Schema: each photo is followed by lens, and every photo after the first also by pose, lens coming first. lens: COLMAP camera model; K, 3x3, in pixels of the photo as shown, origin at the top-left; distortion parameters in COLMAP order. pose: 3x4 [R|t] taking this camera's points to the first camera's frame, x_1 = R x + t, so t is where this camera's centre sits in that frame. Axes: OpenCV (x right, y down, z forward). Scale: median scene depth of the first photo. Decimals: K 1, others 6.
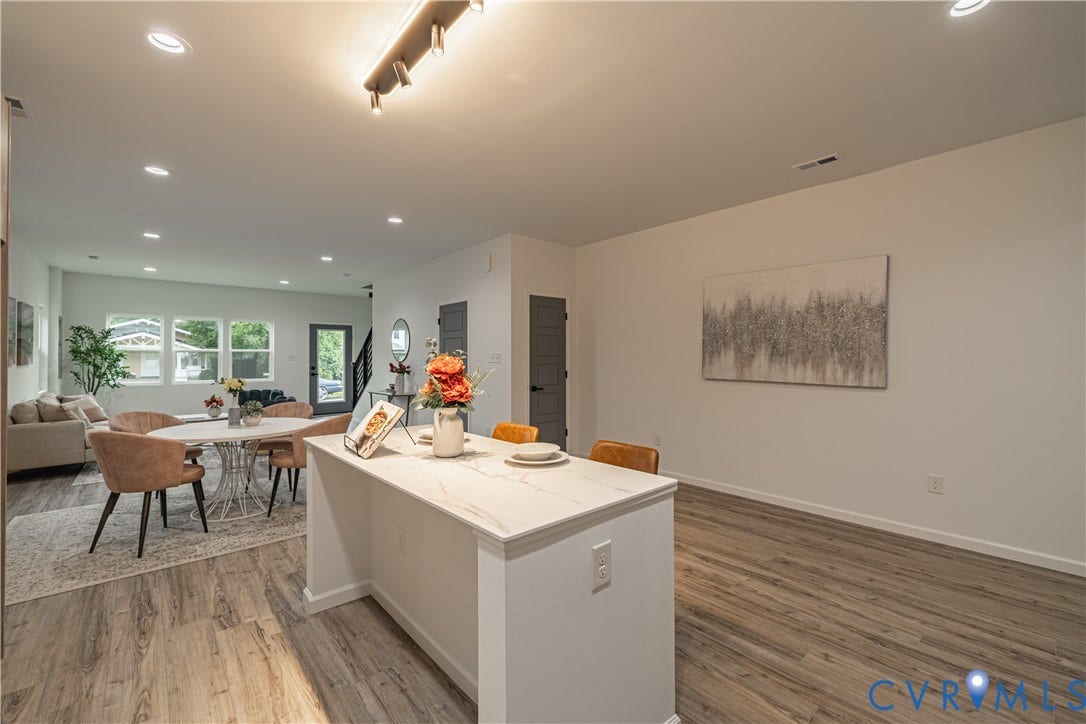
lens RADIAL K [[453.6, 0, 544.3], [0, 453.6, 357.0], [0, 0, 1]] dist [0.003402, -0.000087]
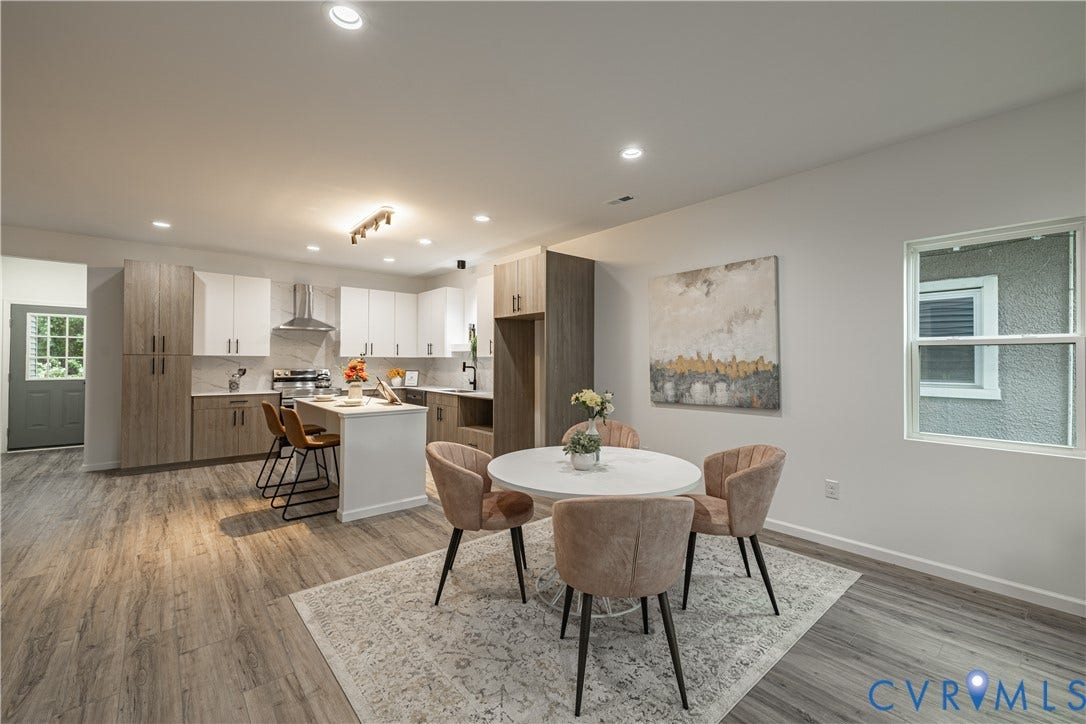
lens RADIAL K [[453.6, 0, 544.3], [0, 453.6, 357.0], [0, 0, 1]] dist [0.003402, -0.000087]
pose [[-0.999835, -0.004822, 0.017521, -0.797463], [-0.004997, 0.999938, -0.009969, 0.000590], [-0.017472, -0.010054, -0.999797, 2.163028]]
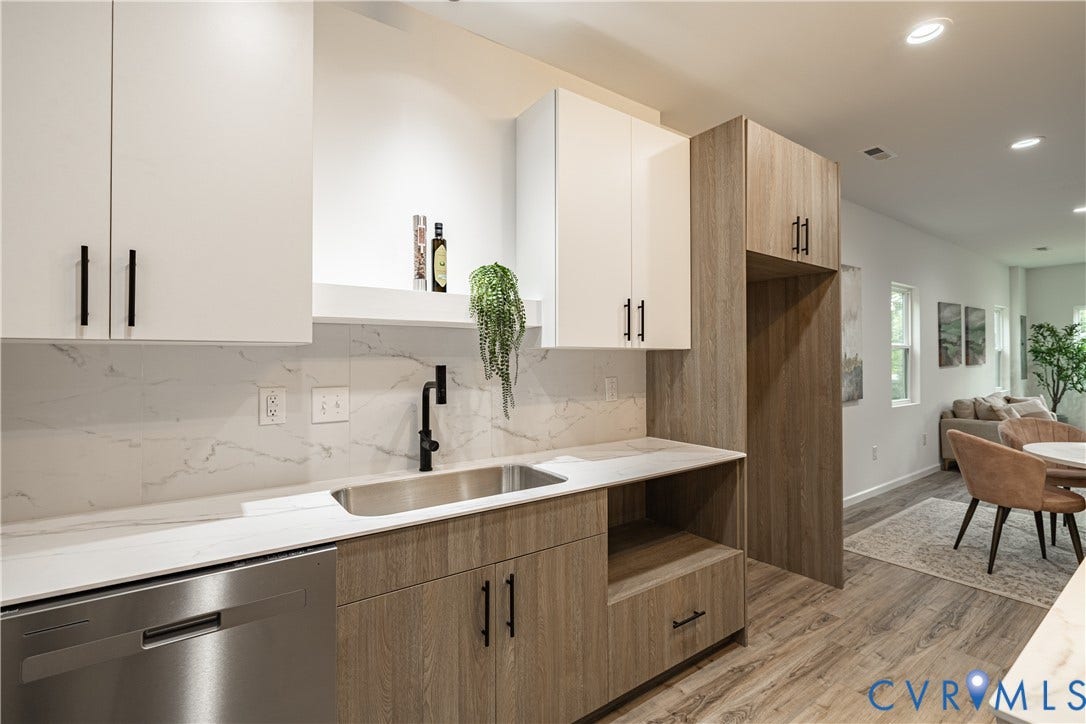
lens RADIAL K [[483.5, 0, 543.0], [0, 483.5, 362.0], [0, 0, 1]] dist [0.000458, -0.000079]
pose [[-0.101477, 0.004726, -0.994827, 0.178048], [0.006614, 0.999970, 0.004076, -0.000979], [0.994816, -0.006166, -0.101505, 0.190761]]
